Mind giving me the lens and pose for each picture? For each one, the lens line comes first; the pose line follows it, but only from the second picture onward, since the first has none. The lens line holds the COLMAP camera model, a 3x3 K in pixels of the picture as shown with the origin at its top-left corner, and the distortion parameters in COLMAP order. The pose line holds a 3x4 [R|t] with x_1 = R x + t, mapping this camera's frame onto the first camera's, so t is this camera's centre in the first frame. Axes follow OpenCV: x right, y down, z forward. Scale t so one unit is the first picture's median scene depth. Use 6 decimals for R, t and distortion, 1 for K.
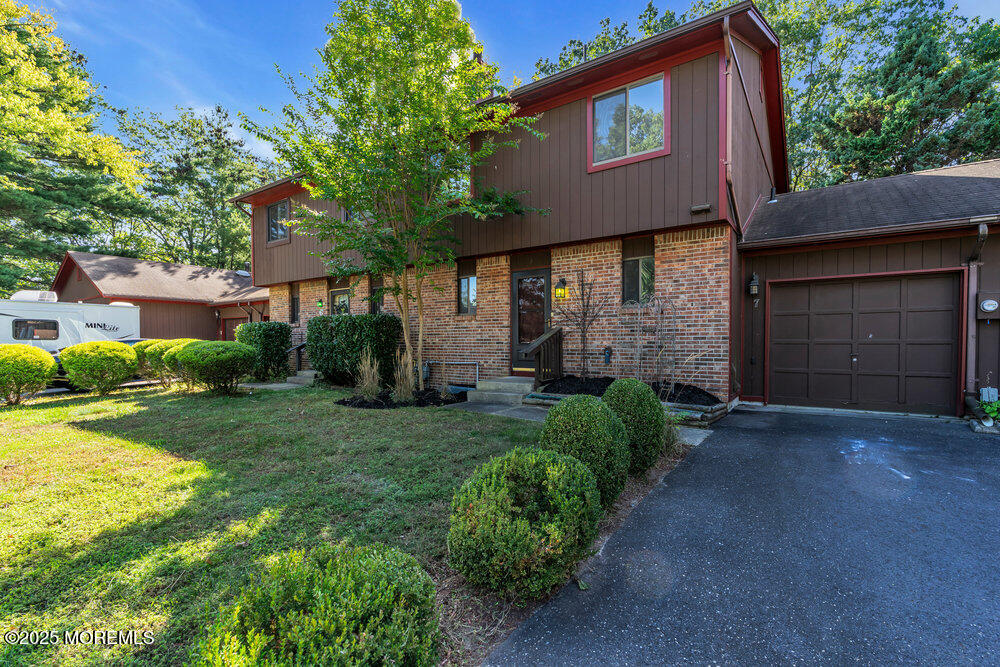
lens RADIAL K [[447.8, 0, 498.9], [0, 447.8, 332.5], [0, 0, 1]] dist [-0.001645, 0.000115]
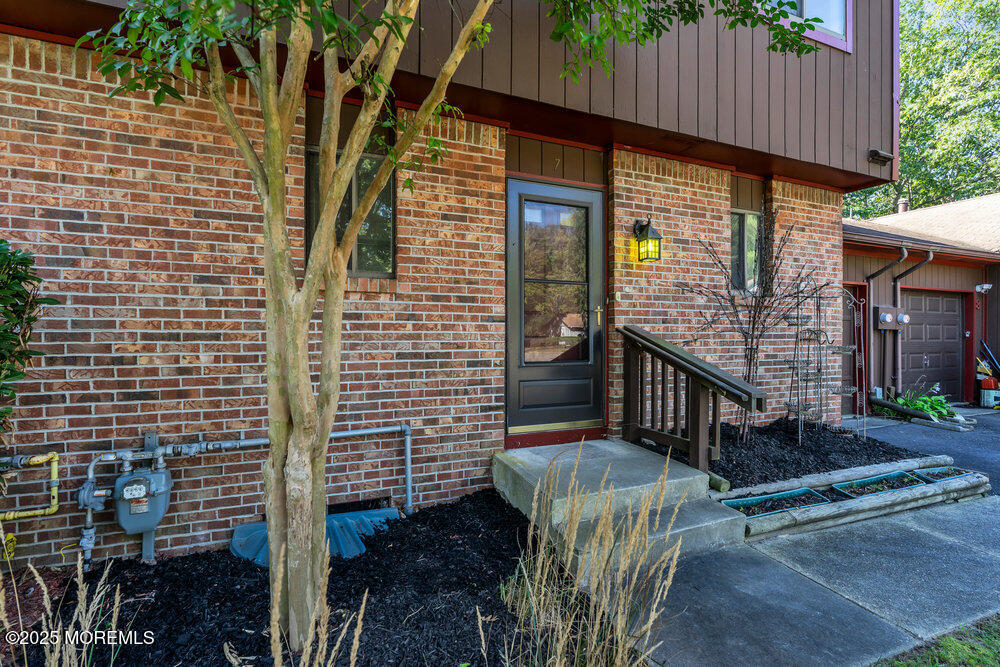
lens RADIAL K [[447.8, 0, 498.9], [0, 447.8, 332.5], [0, 0, 1]] dist [-0.001645, 0.000115]
pose [[0.544984, 0.014648, 0.838319, -0.294526], [-0.017985, 0.999822, -0.005778, 0.000098], [-0.838254, -0.011928, 0.545150, 0.799247]]
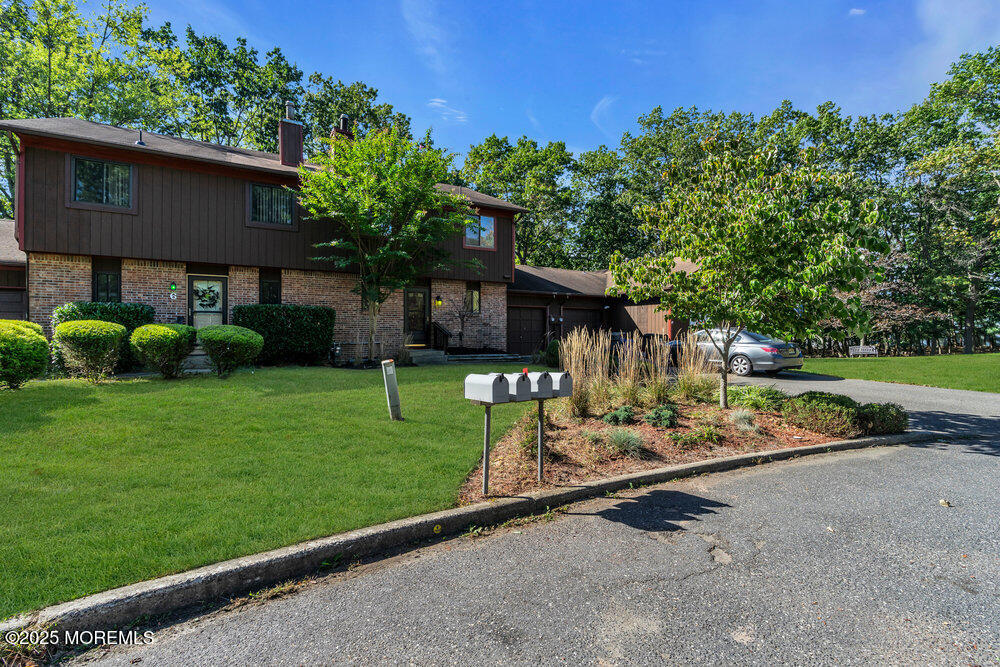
lens RADIAL K [[447.8, 0, 498.9], [0, 447.8, 332.5], [0, 0, 1]] dist [-0.001645, 0.000115]
pose [[0.452791, 0.012653, 0.891527, -1.313735], [-0.017715, 0.999830, -0.005193, 0.036957], [-0.891441, -0.013442, 0.452938, -0.081643]]
